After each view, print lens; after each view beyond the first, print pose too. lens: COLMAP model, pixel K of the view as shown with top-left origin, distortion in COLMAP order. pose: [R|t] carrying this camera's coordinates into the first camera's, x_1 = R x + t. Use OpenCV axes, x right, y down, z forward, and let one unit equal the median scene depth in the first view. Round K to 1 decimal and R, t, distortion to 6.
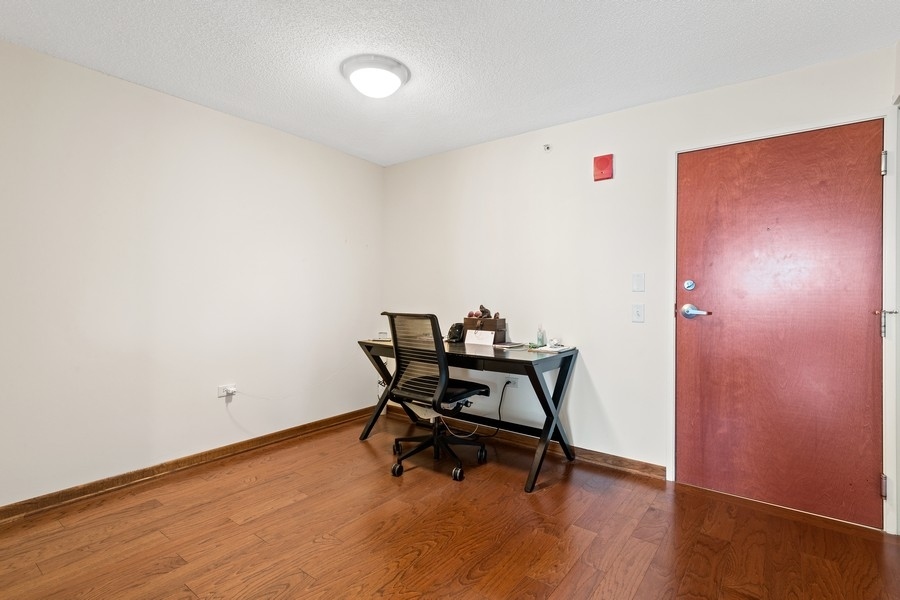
lens RADIAL K [[440.4, 0, 451.3], [0, 440.4, 299.9], [0, 0, 1]] dist [0.000191, 0.000804]
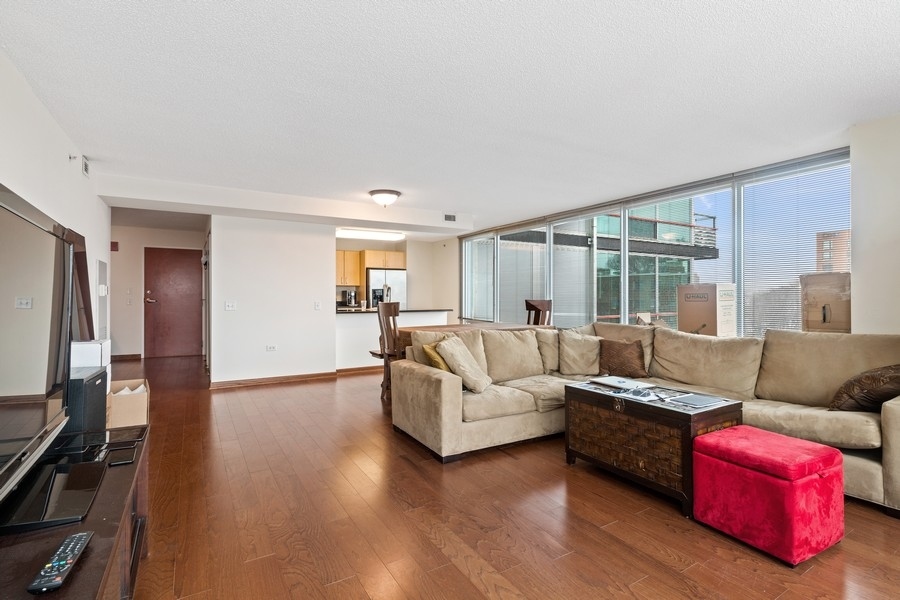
lens RADIAL K [[440.4, 0, 451.4], [0, 440.4, 297.6], [0, 0, 1]] dist [0.000191, 0.000804]
pose [[0.464210, -0.002866, 0.885721, -1.183393], [0.005368, 0.999986, 0.000423, 0.012928], [-0.885709, 0.004559, 0.464218, -2.257694]]
